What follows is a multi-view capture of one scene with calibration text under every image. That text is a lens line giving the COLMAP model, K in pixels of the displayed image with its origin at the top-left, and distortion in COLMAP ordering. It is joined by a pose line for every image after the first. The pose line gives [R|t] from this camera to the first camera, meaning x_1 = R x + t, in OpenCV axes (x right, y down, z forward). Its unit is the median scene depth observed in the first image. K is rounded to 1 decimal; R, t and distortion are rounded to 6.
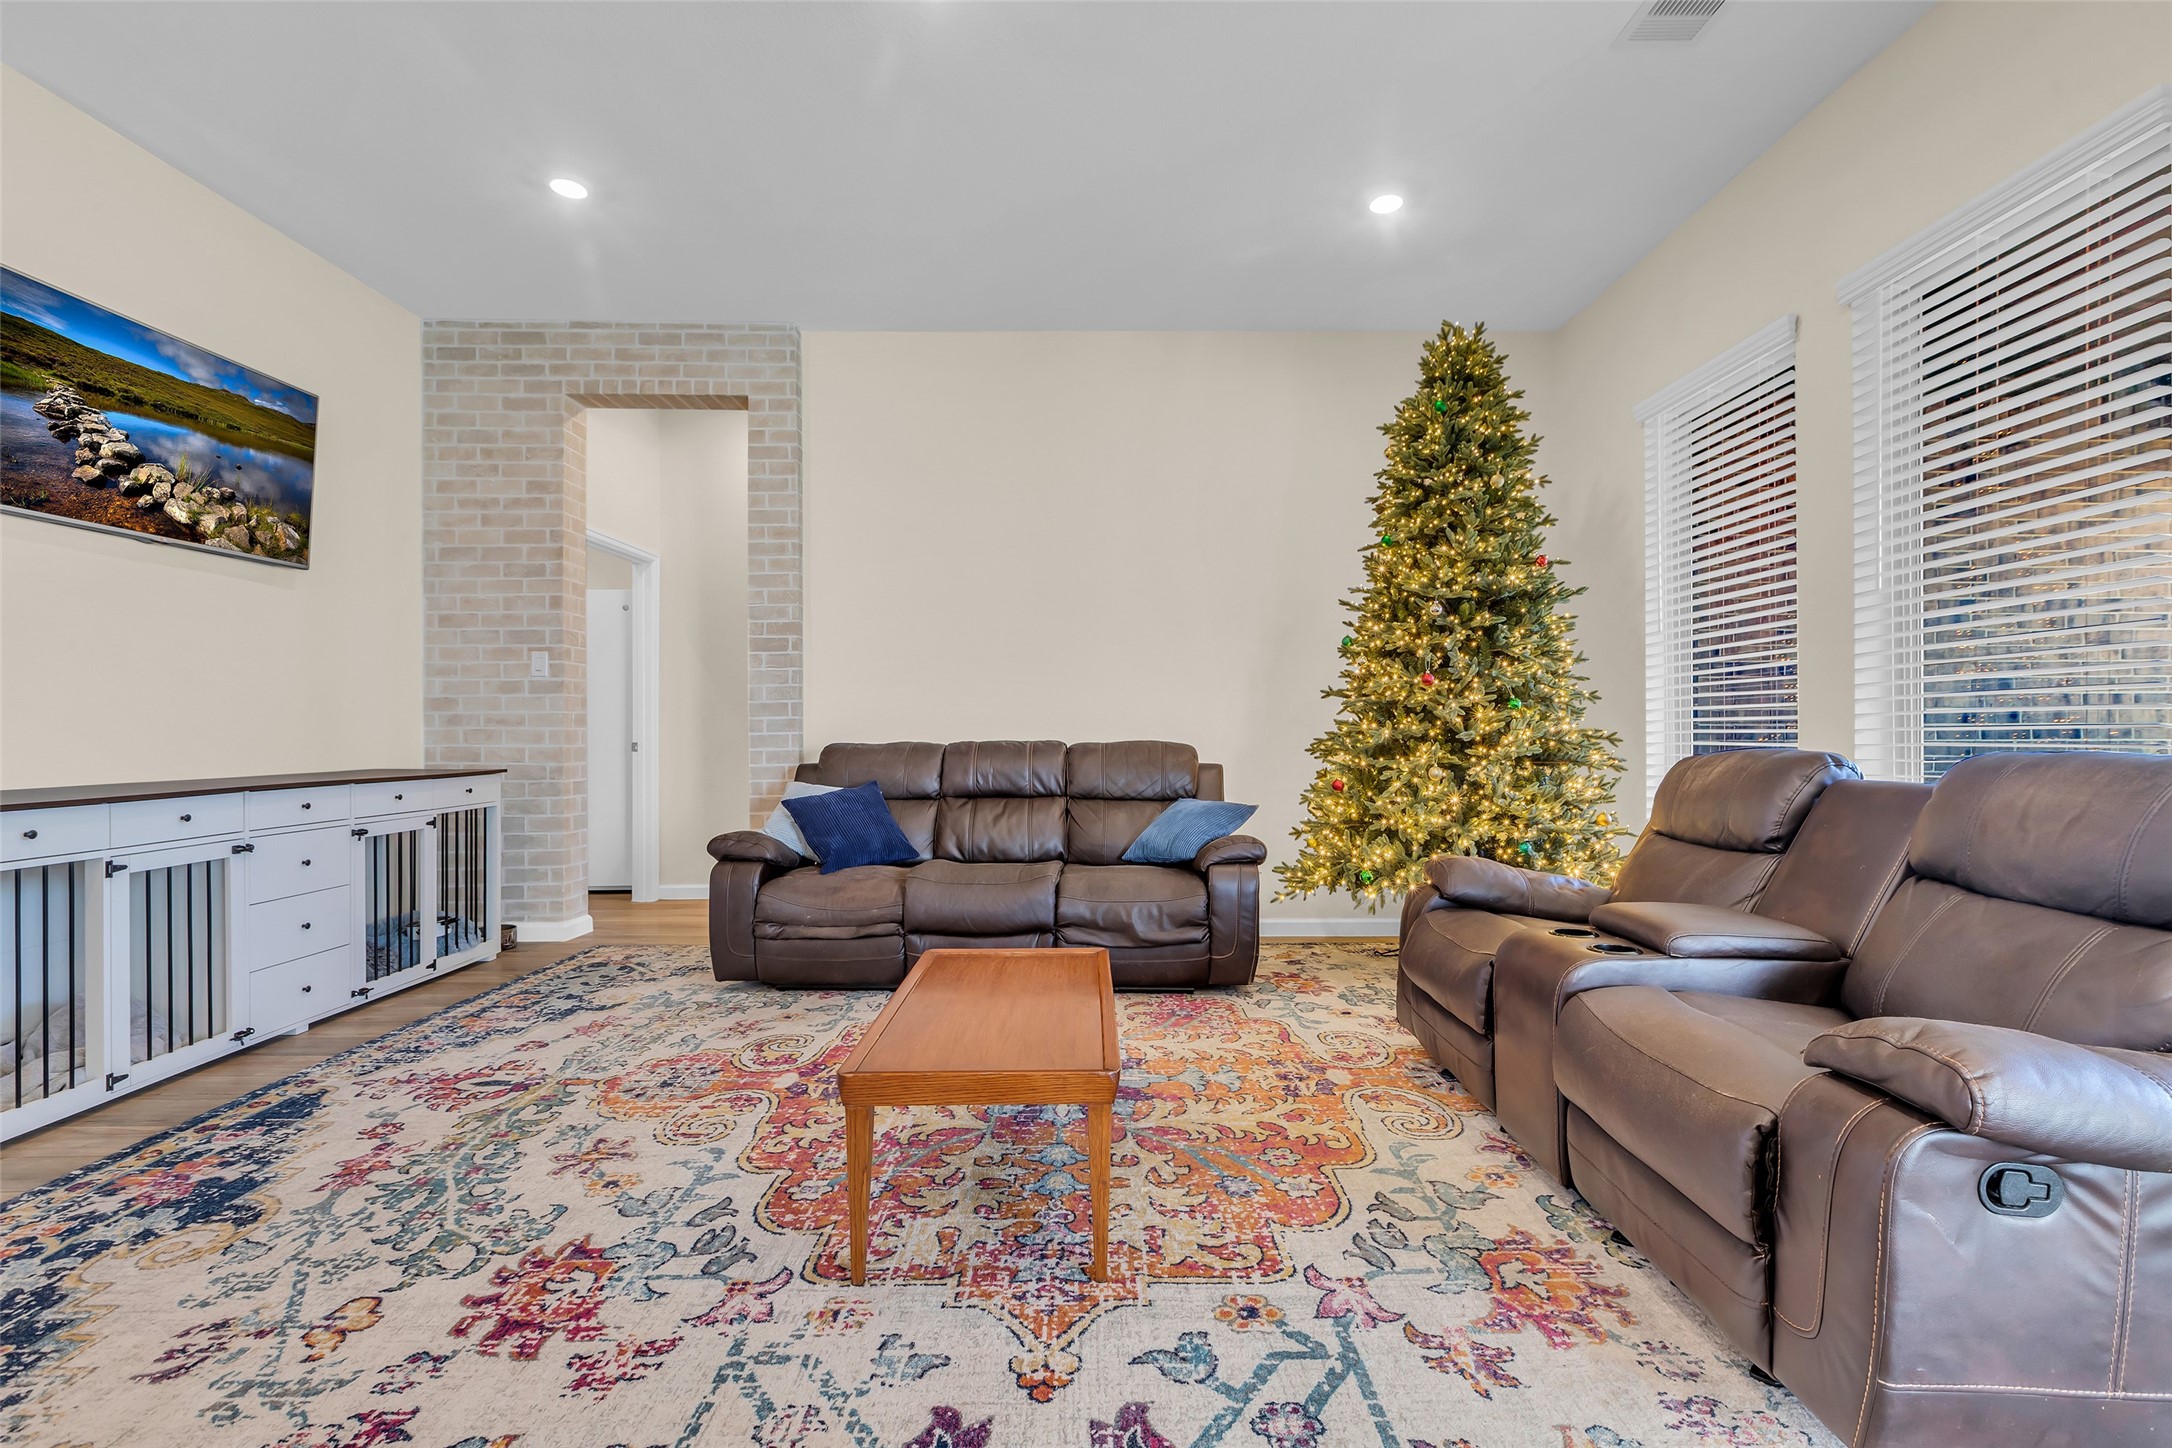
lens RADIAL K [[967.9, 0, 1098.5], [0, 967.9, 722.9], [0, 0, 1]] dist [0.002057, 0.000458]
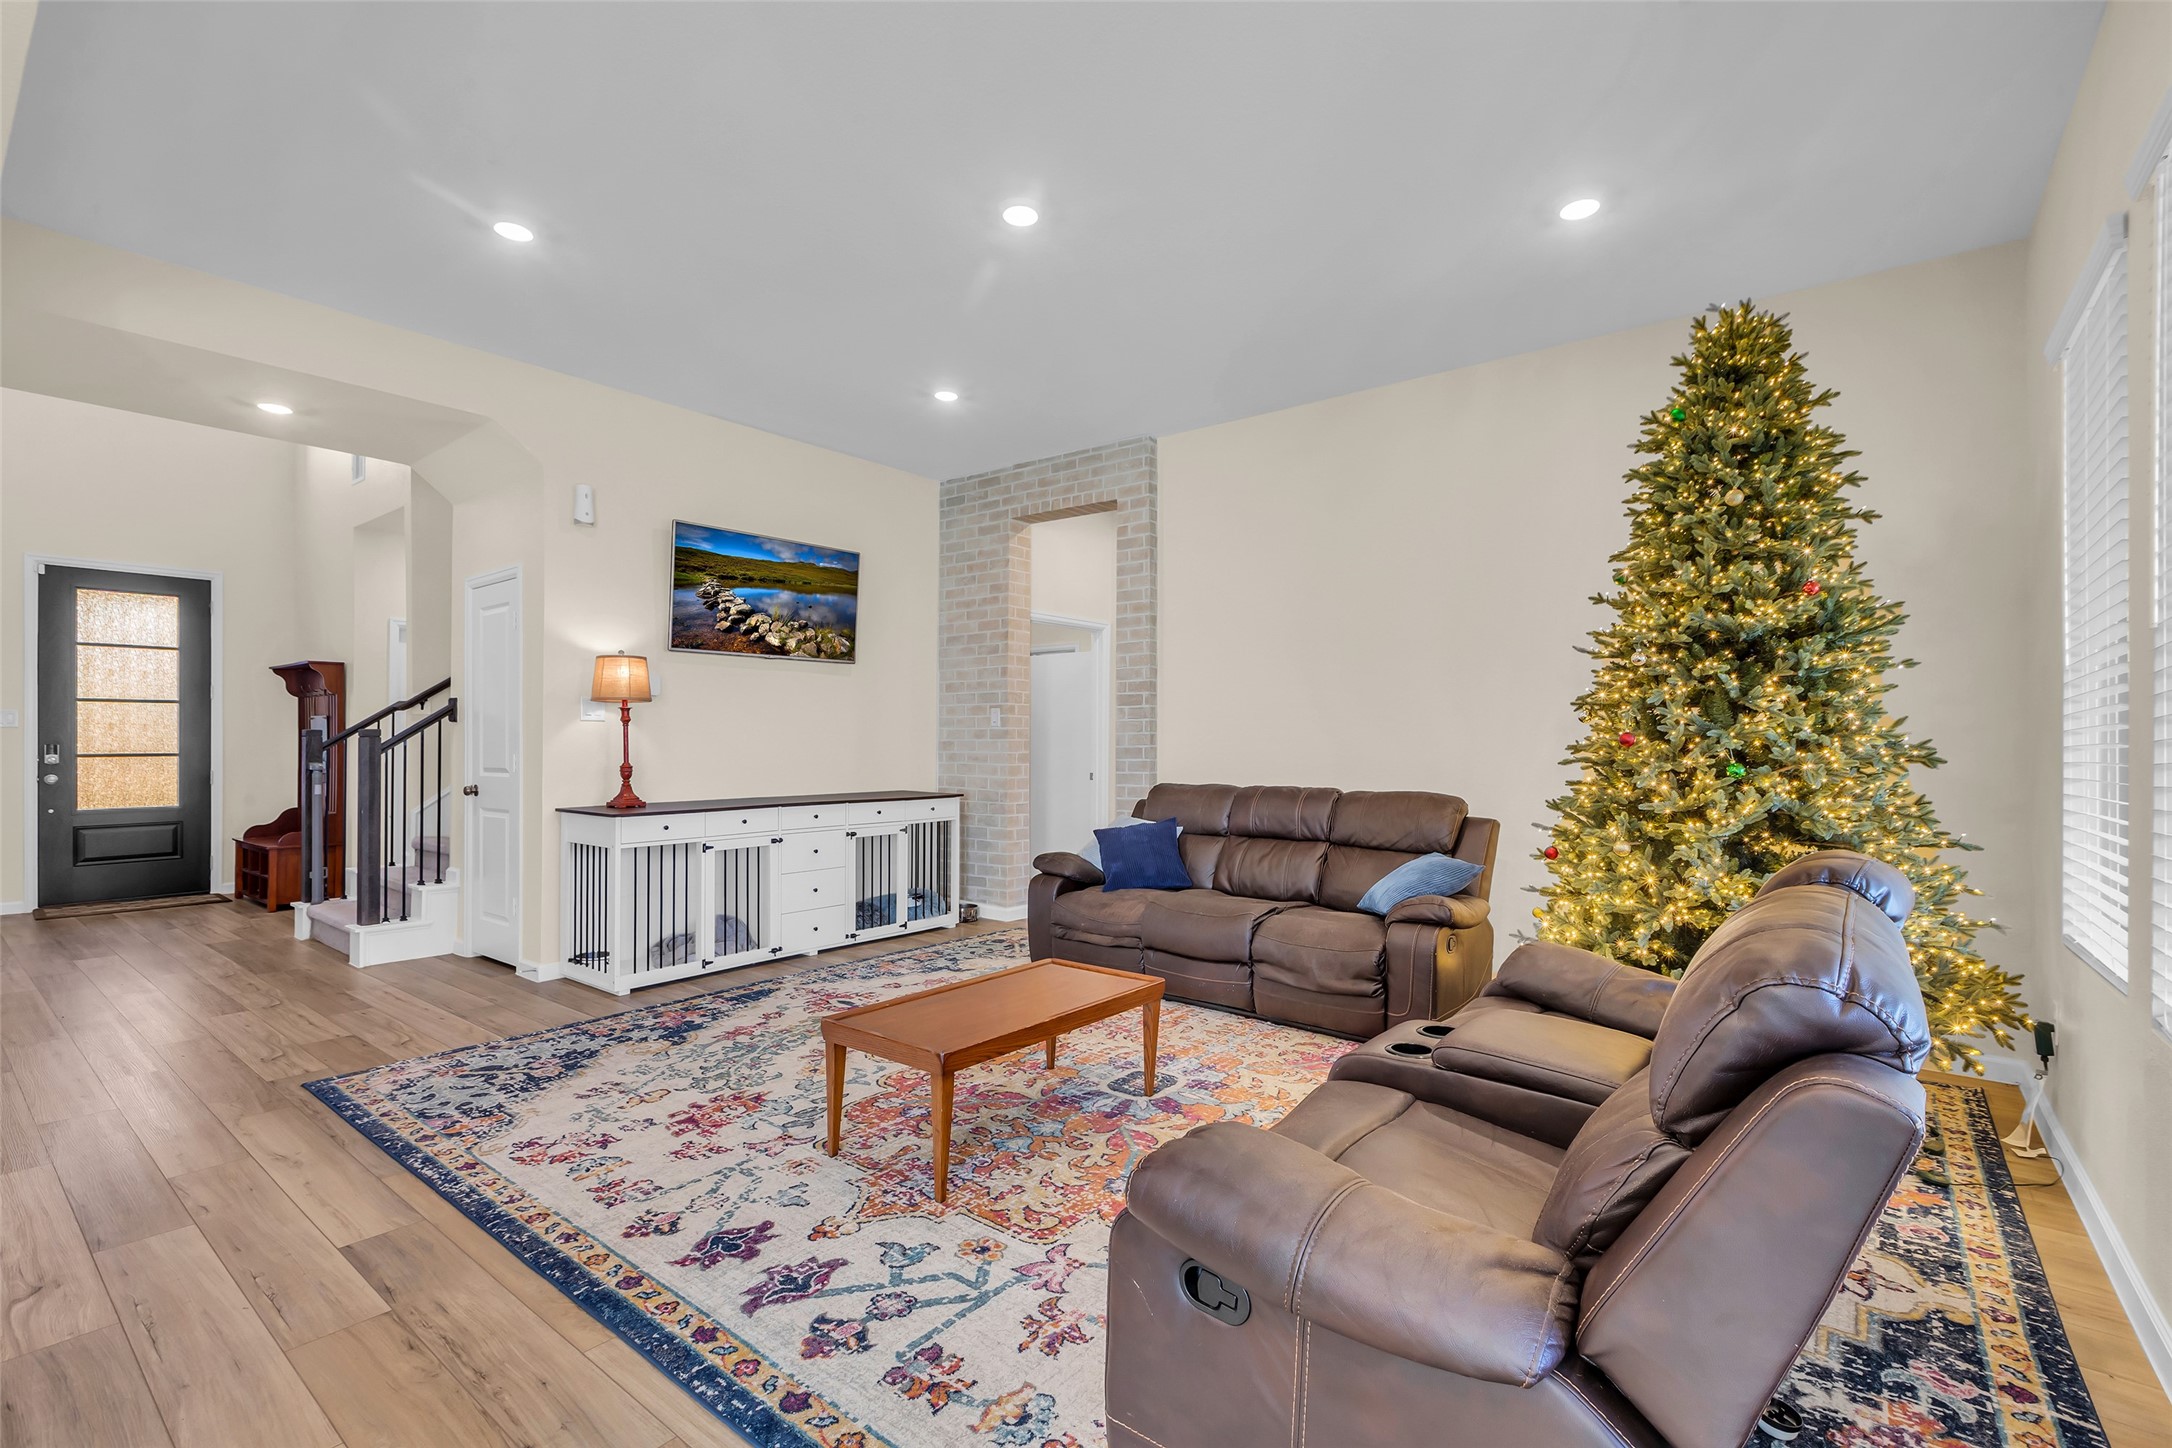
lens RADIAL K [[967.9, 0, 1102.3], [0, 967.9, 733.1], [0, 0, 1]] dist [0.002057, 0.000458]
pose [[0.782957, 0.001639, -0.622074, 0.530880], [-0.003797, 0.999990, -0.002146, -0.048890], [0.622065, 0.004042, 0.782955, 0.025601]]
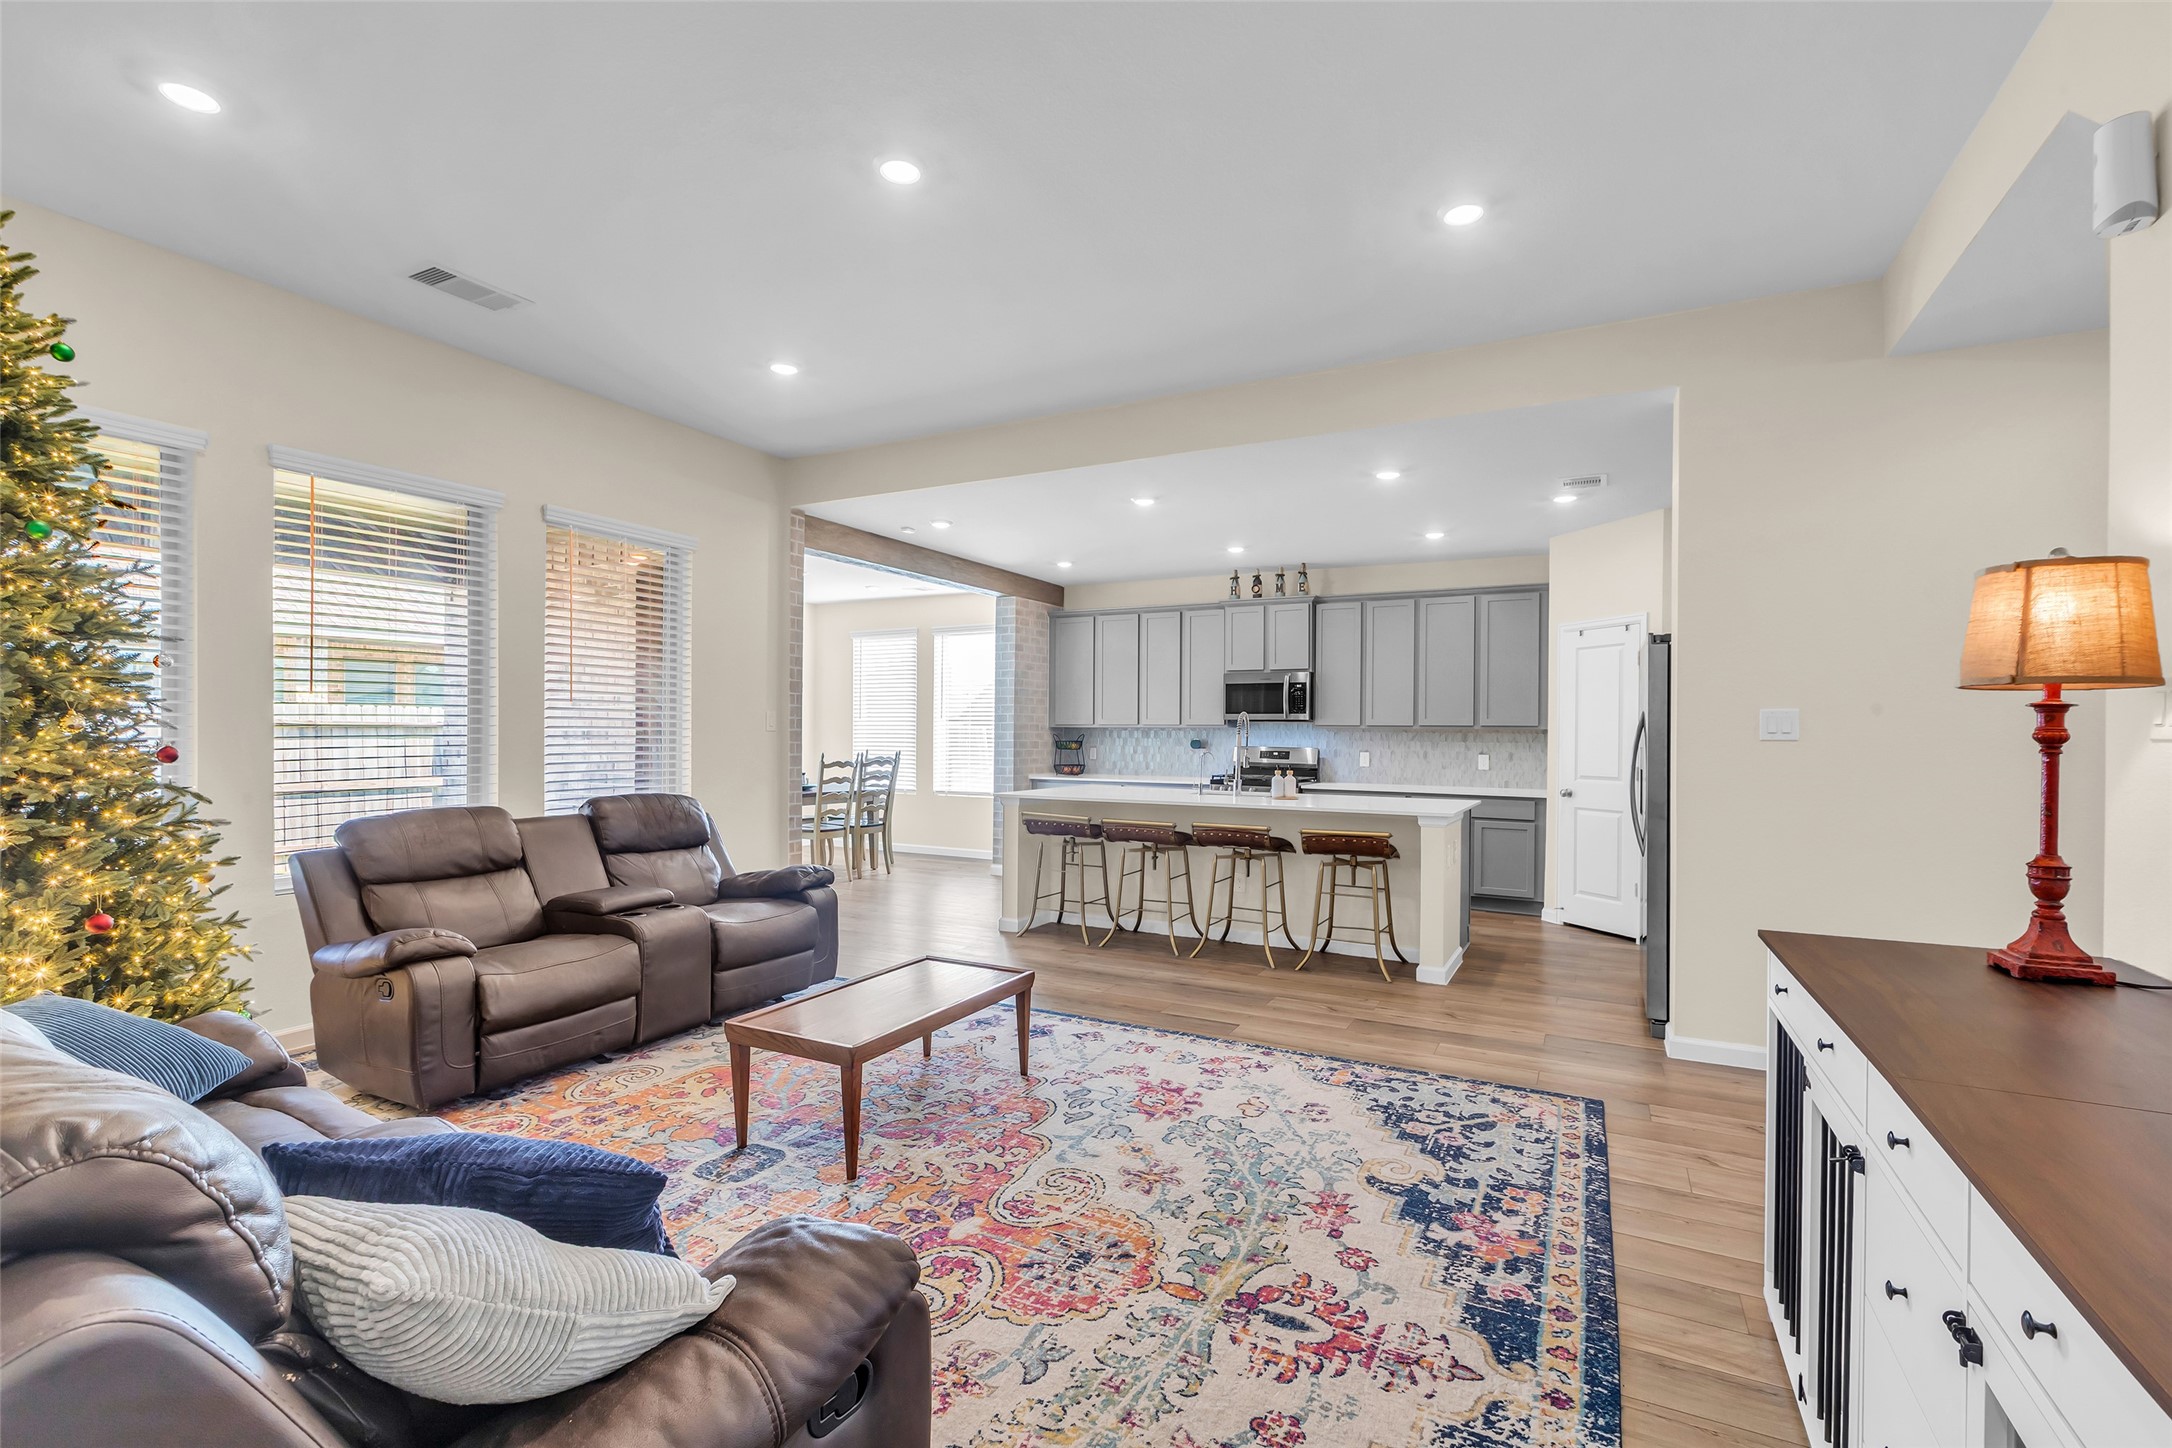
lens RADIAL K [[967.9, 0, 1104.6], [0, 967.9, 734.5], [0, 0, 1]] dist [0.002057, 0.000458]
pose [[-0.889161, -0.003322, 0.457583, -0.669197], [-0.007421, 0.999947, -0.007161, -0.062839], [-0.457535, -0.009762, -0.889138, 1.381062]]
